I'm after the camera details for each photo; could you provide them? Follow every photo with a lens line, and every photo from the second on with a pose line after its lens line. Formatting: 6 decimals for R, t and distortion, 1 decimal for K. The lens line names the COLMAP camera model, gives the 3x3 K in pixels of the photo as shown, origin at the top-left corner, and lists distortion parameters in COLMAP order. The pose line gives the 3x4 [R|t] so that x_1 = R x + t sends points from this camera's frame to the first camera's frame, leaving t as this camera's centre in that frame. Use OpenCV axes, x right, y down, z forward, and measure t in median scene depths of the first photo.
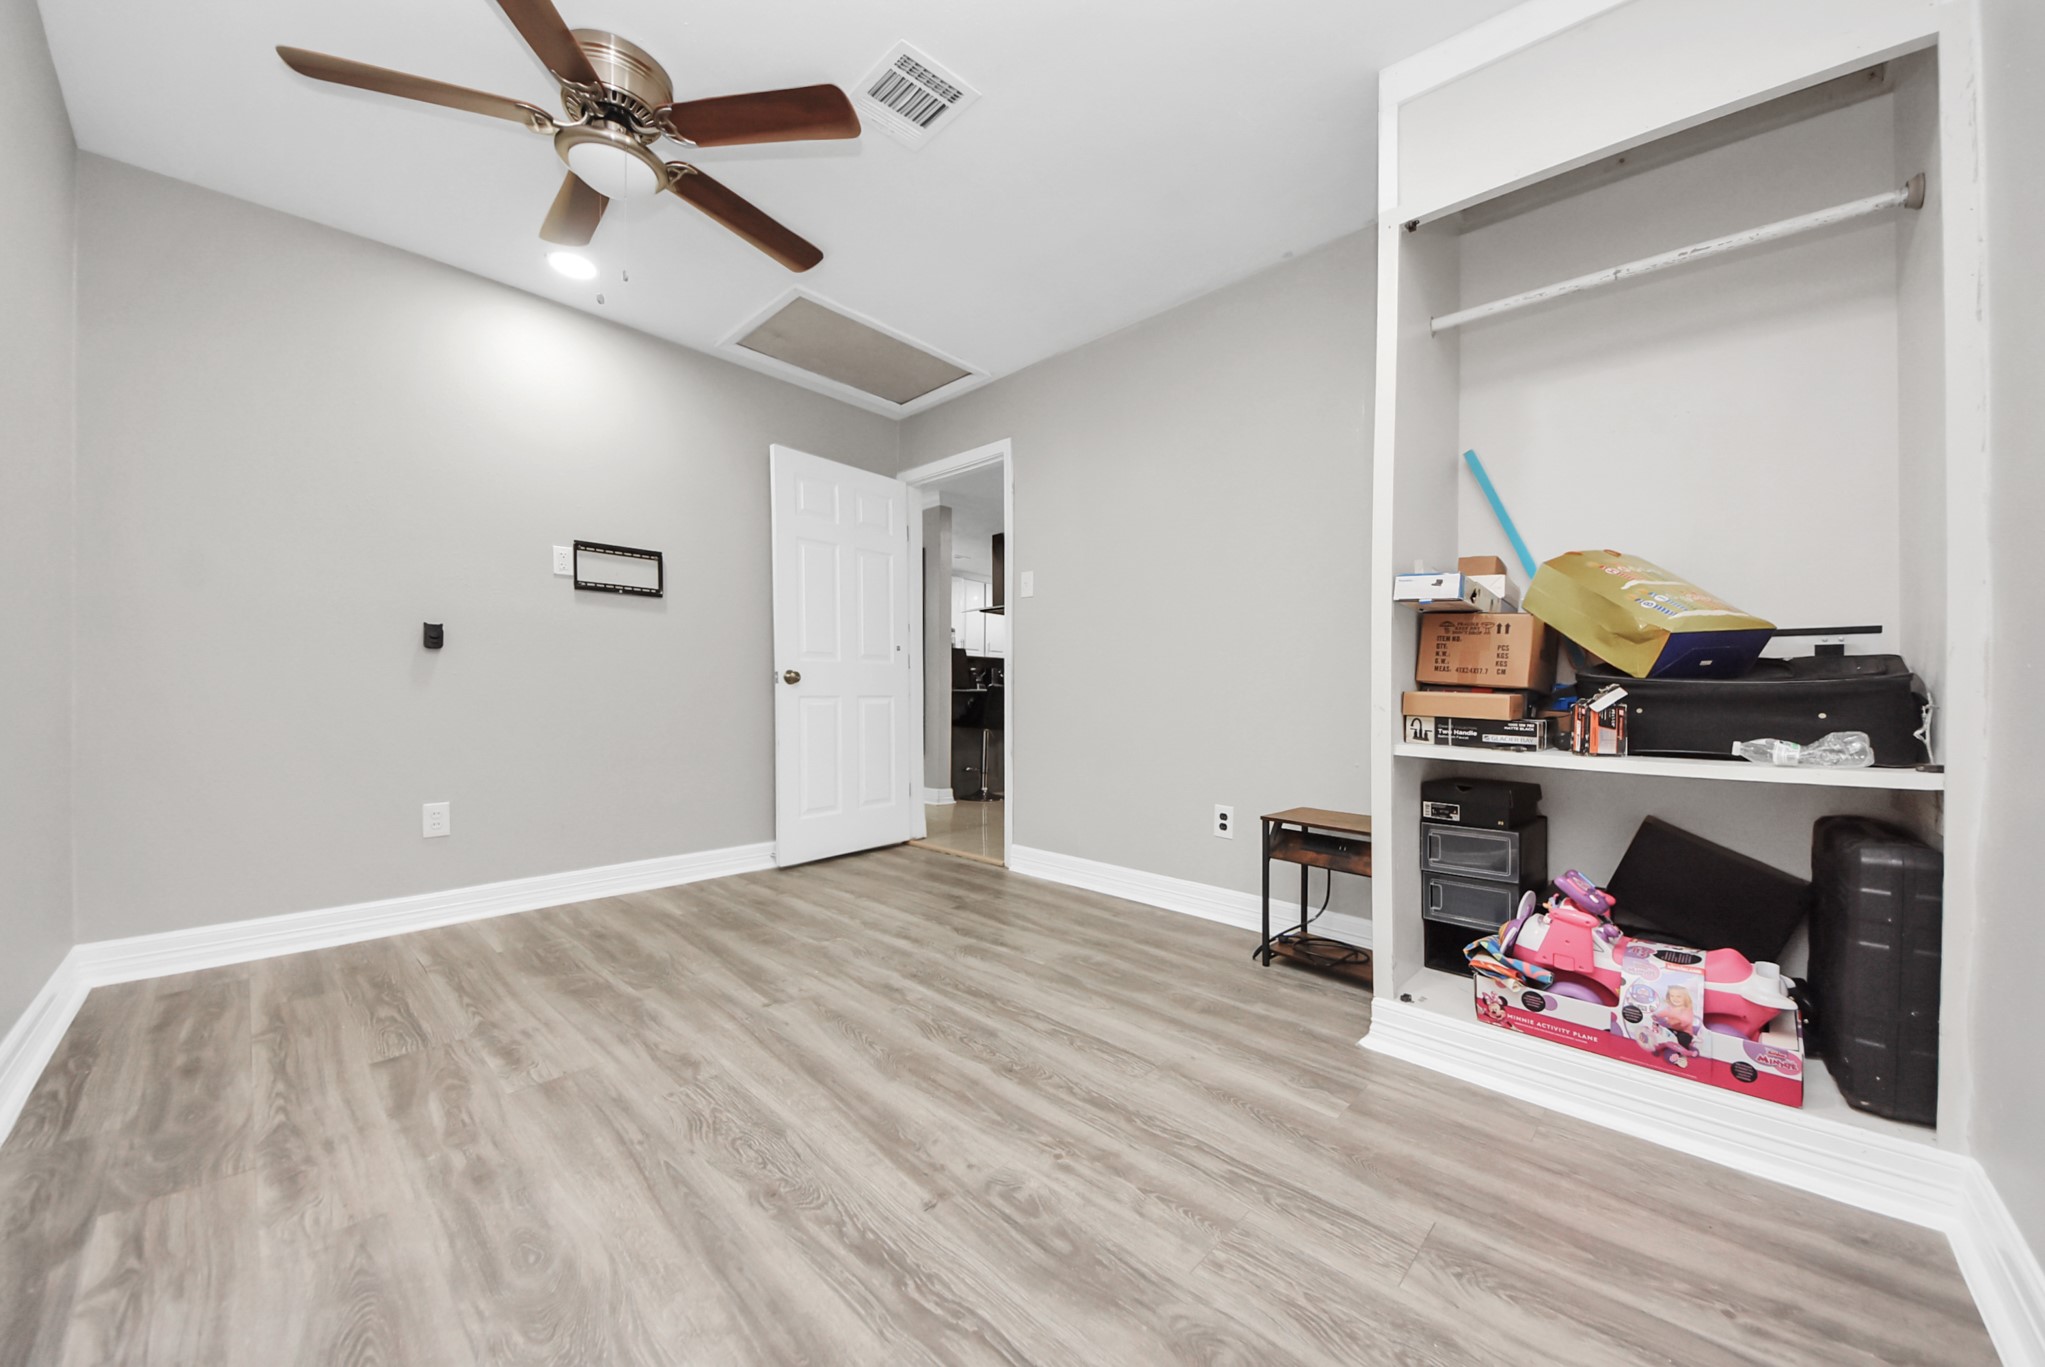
lens RADIAL K [[711.8, 0, 1021.3], [0, 711.8, 687.1], [0, 0, 1]] dist [-0.003047, -0.000508]
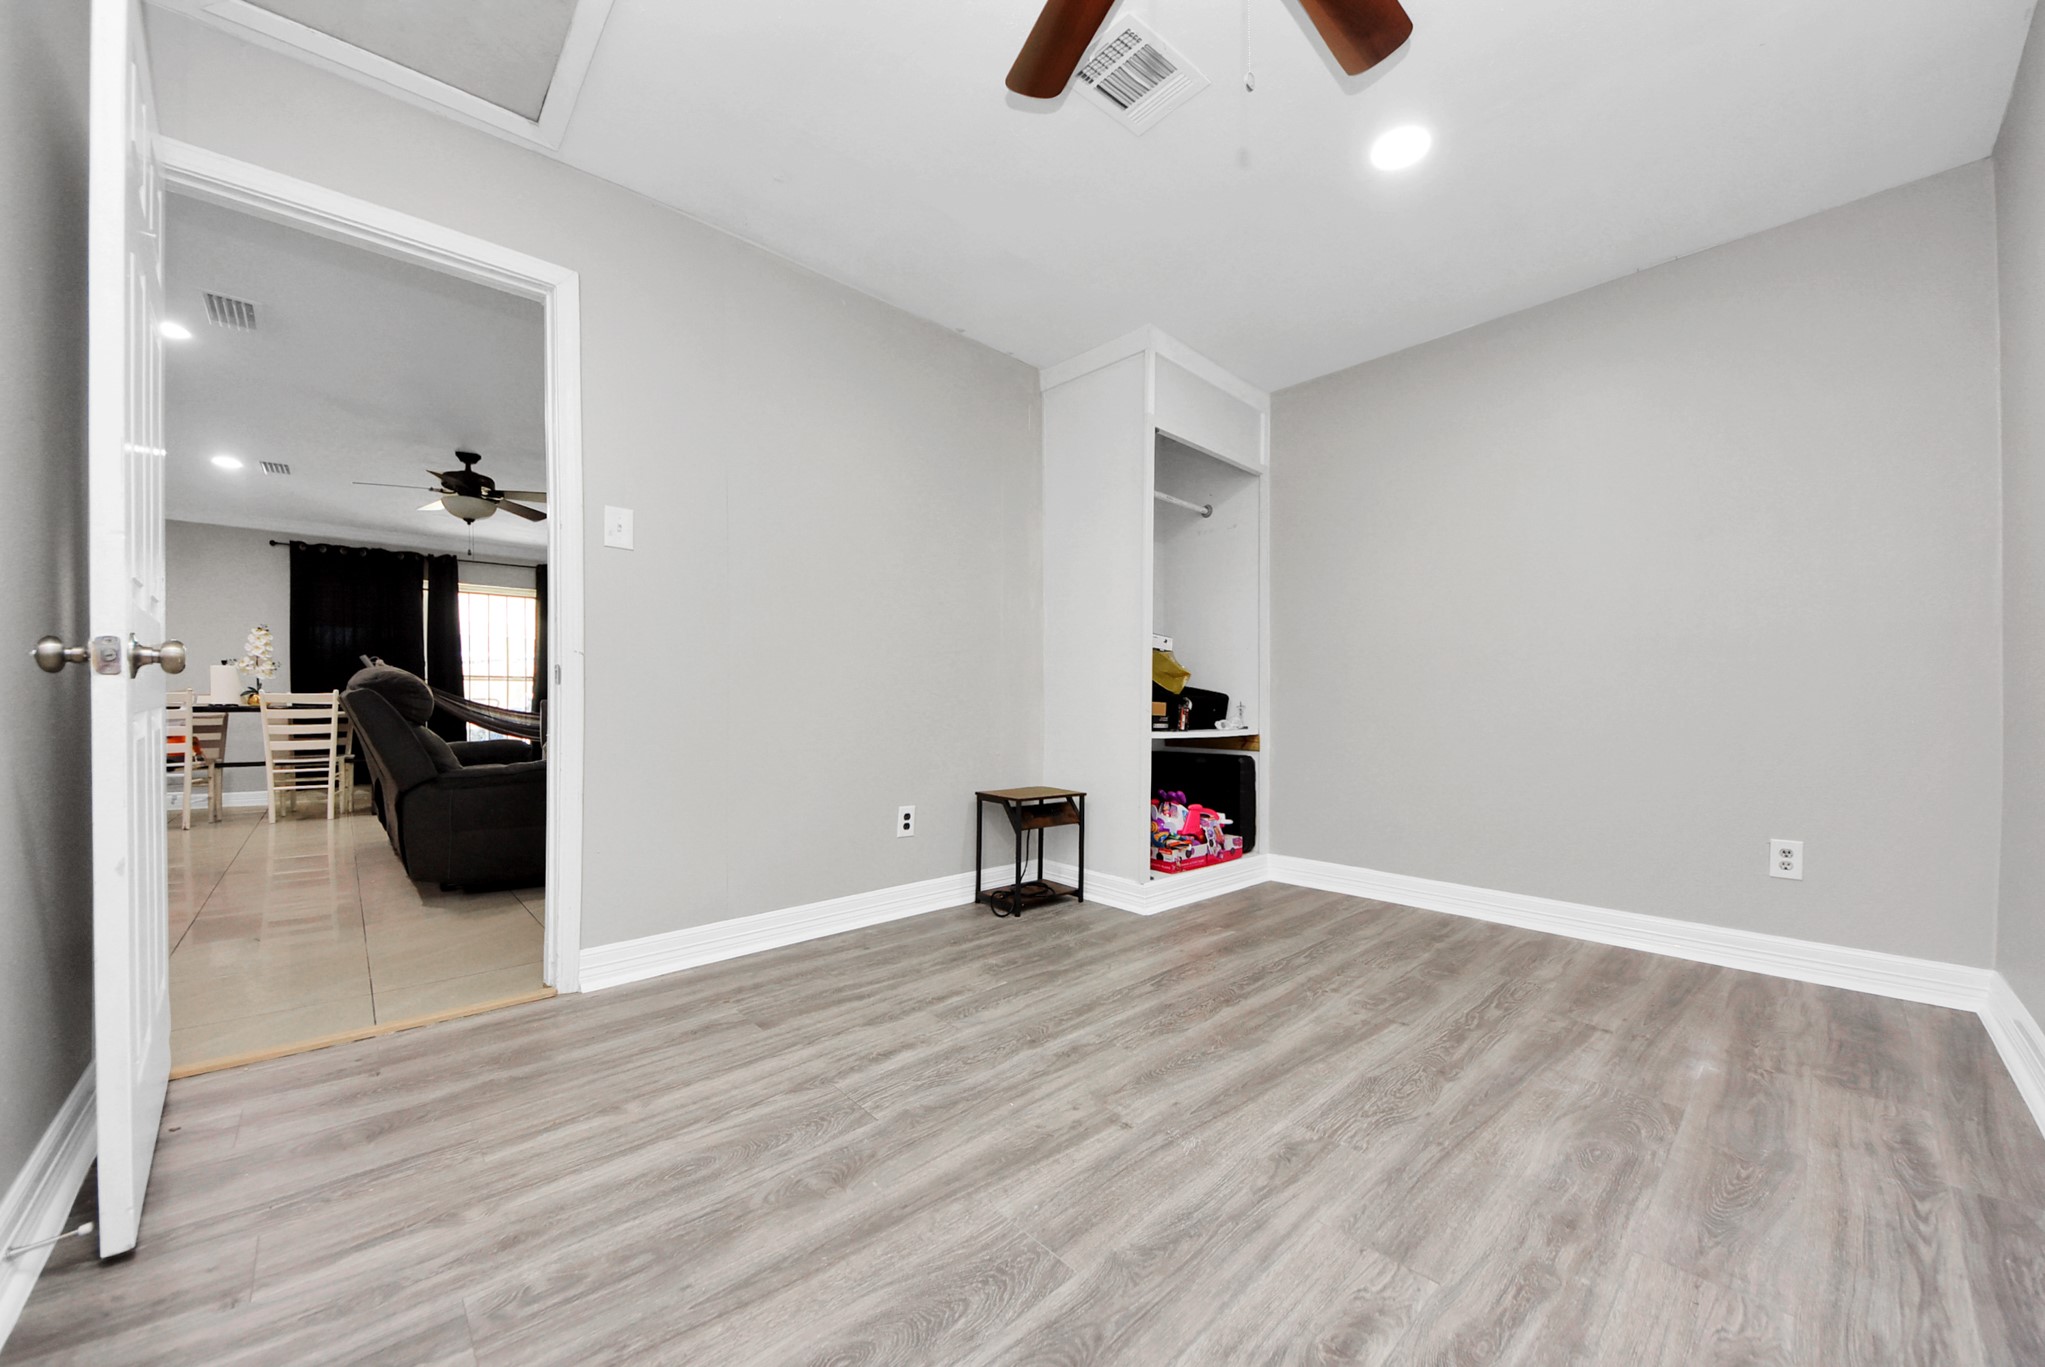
lens RADIAL K [[739.2, 0, 1032.1], [0, 739.2, 694.4], [0, 0, 1]] dist [0.003924, -0.000580]
pose [[0.100481, -0.012239, 0.994864, -1.367265], [-0.005354, 0.999903, 0.012842, -0.028053], [-0.994925, -0.006617, 0.100405, 1.216093]]
